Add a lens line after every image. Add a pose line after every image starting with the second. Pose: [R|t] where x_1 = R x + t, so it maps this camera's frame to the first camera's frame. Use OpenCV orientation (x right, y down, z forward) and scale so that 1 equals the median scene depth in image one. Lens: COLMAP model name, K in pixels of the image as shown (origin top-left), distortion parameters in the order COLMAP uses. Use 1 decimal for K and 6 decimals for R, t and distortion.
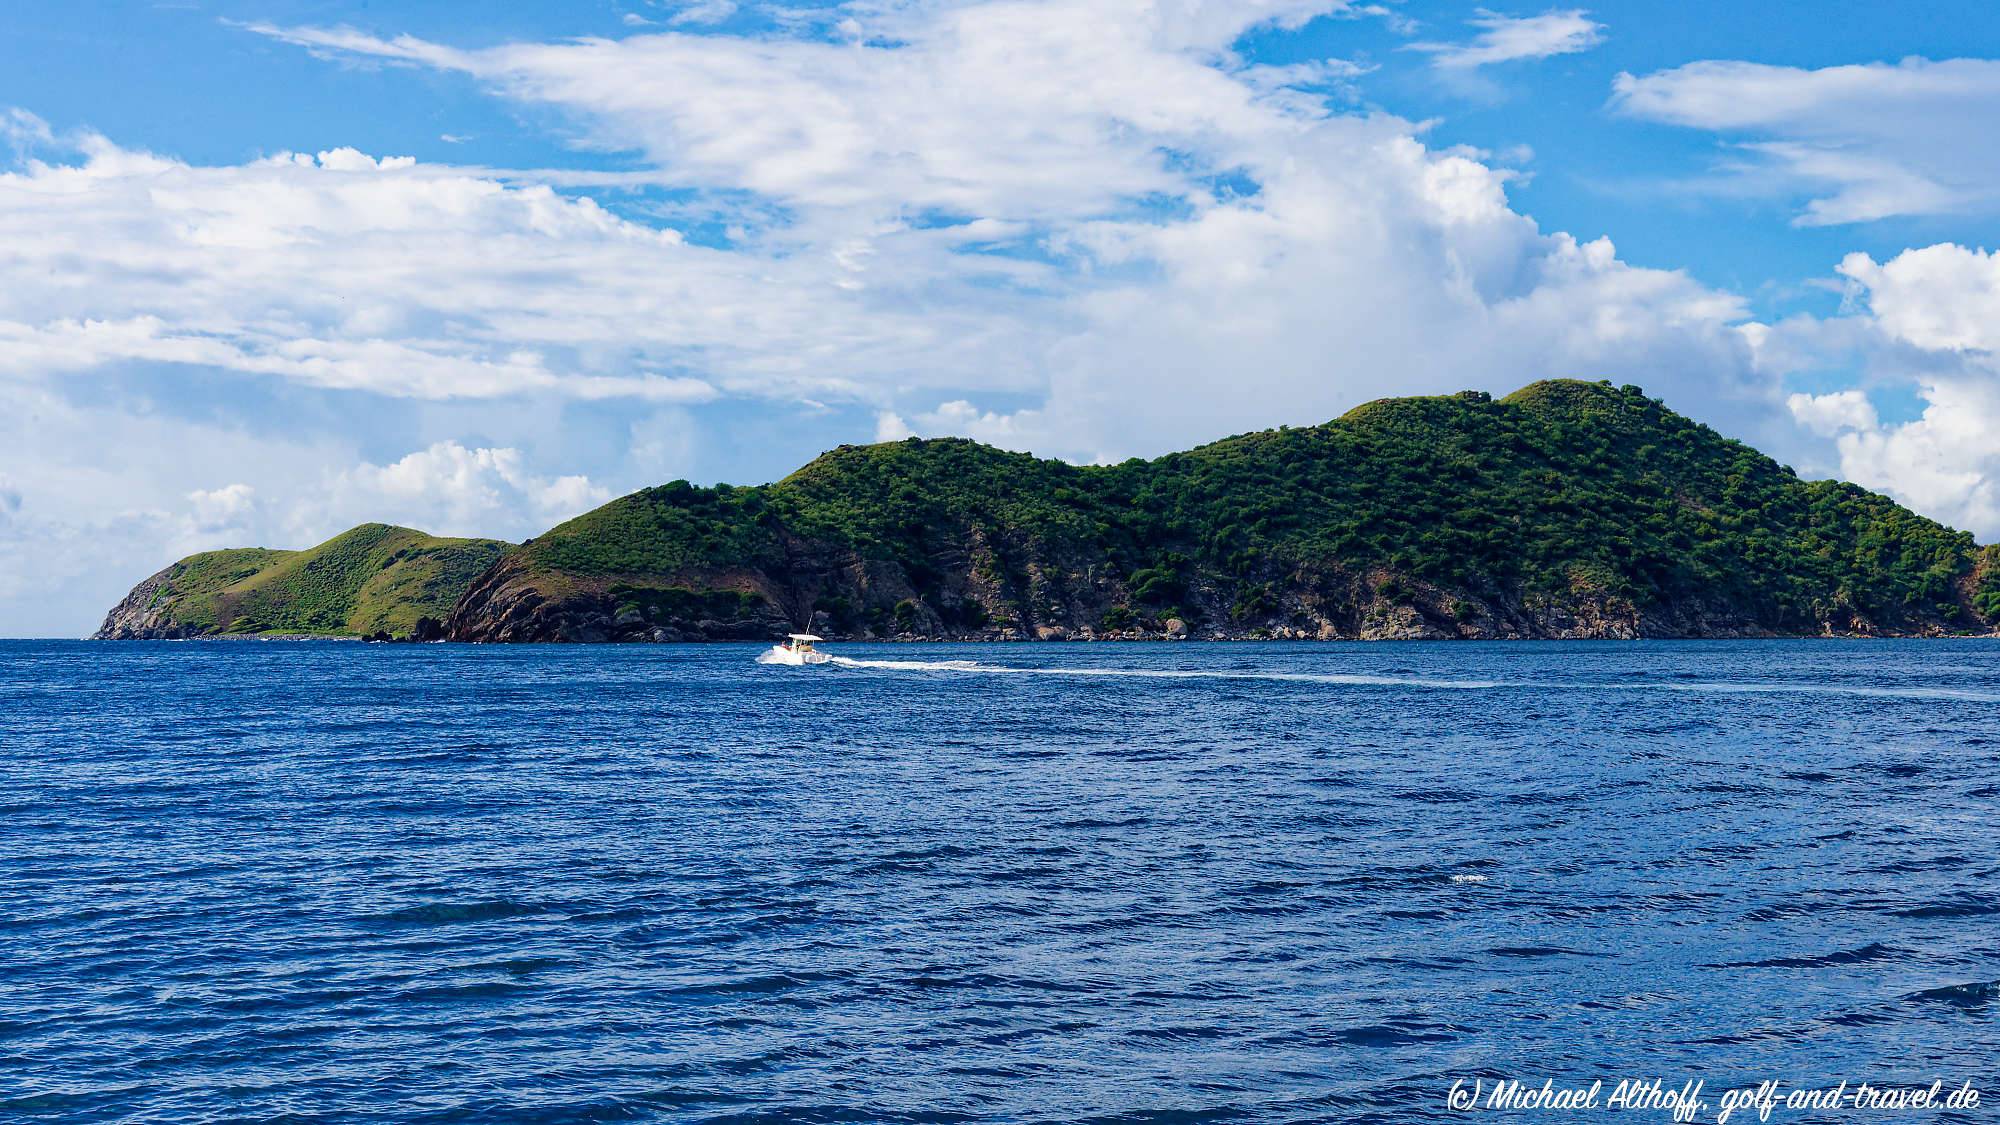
lens RADIAL K [[3288.0, 0, 1000.0], [0, 3288.0, 565.3], [0, 0, 1]] dist [-0.024086, 0.000000]
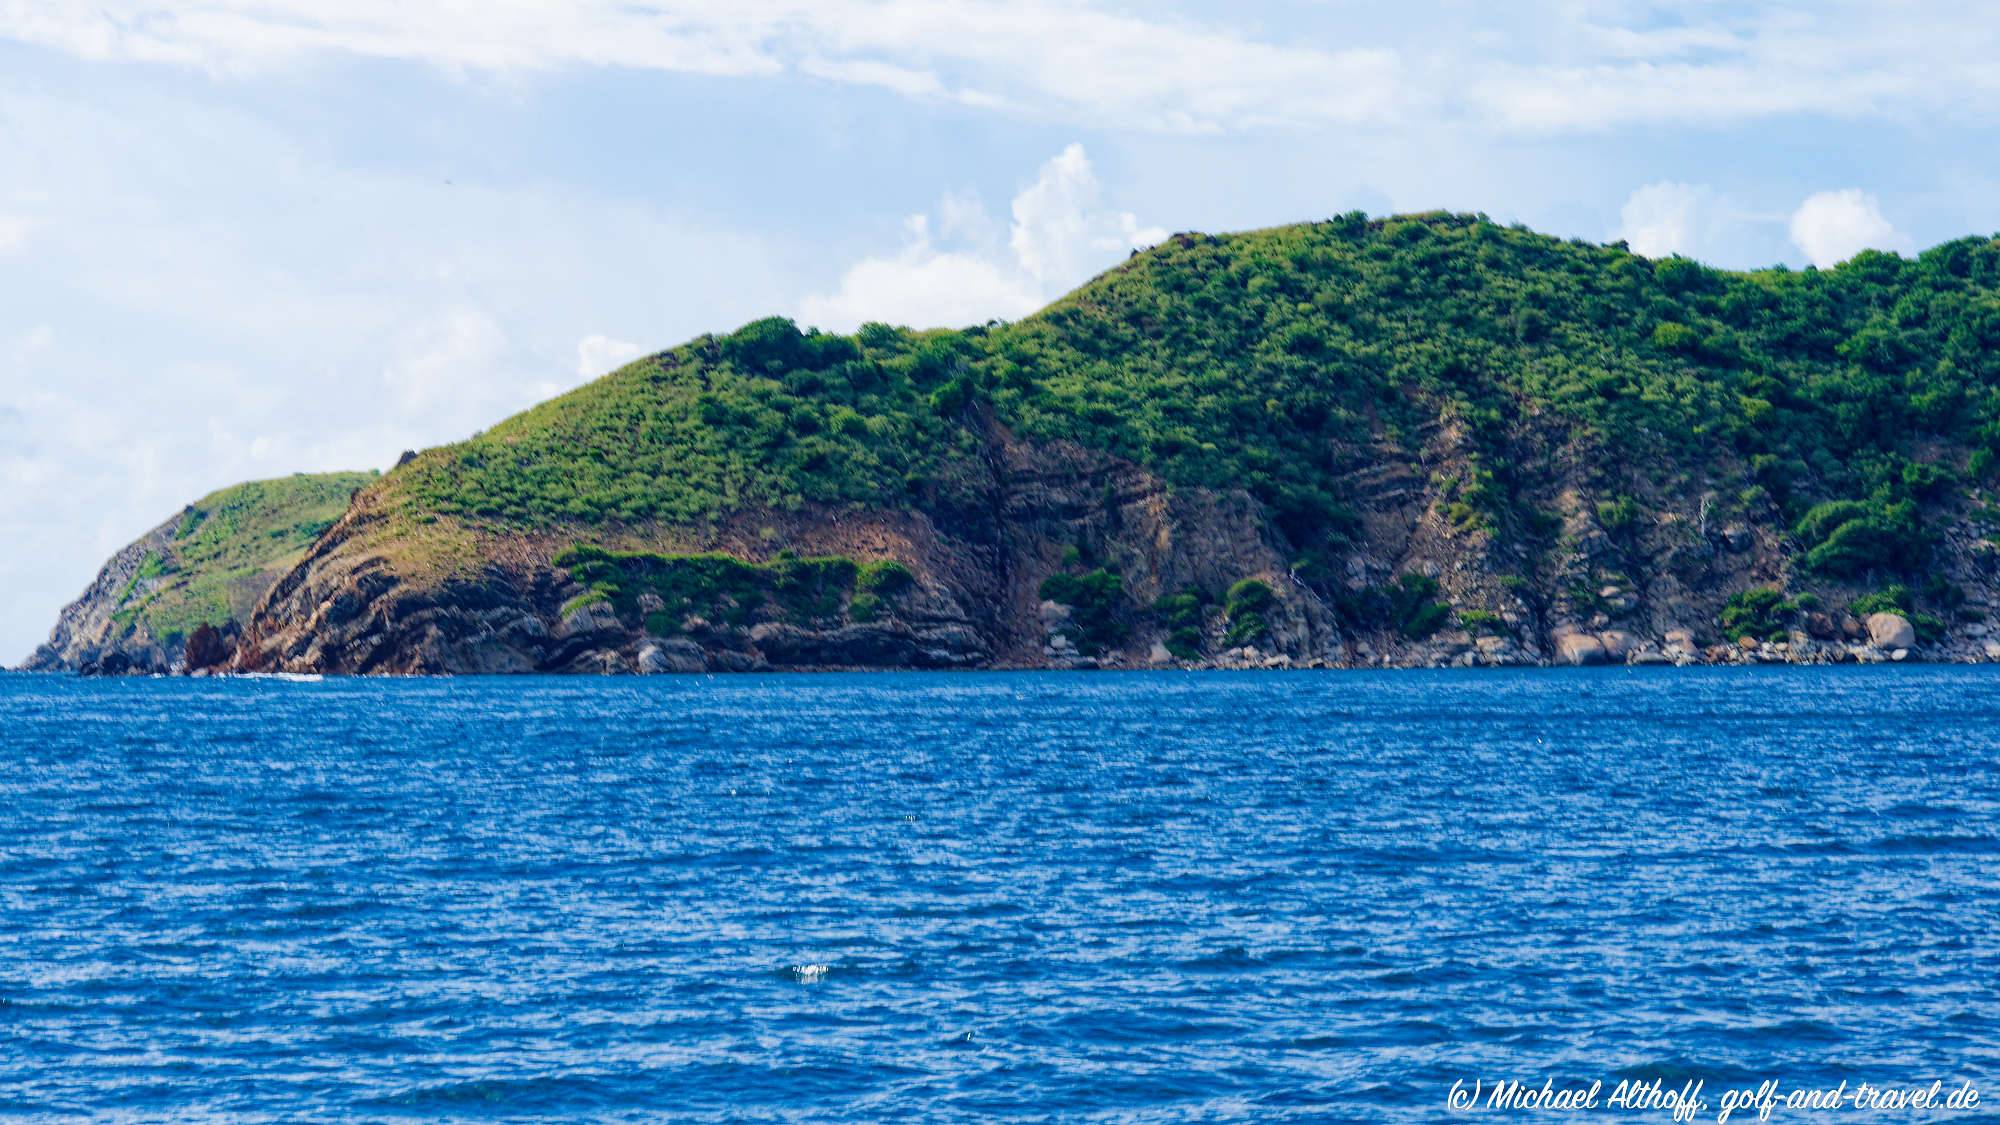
lens RADIAL K [[7324.6, 0, 999.9], [0, 7324.6, 561.7], [0, 0, 1]] dist [-0.077288, 0.000000]
pose [[0.972284, -0.008297, -0.233656, 0.167575], [0.010451, 0.999914, 0.007983, 0.000242], [0.233569, -0.010204, 0.972287, 0.016197]]
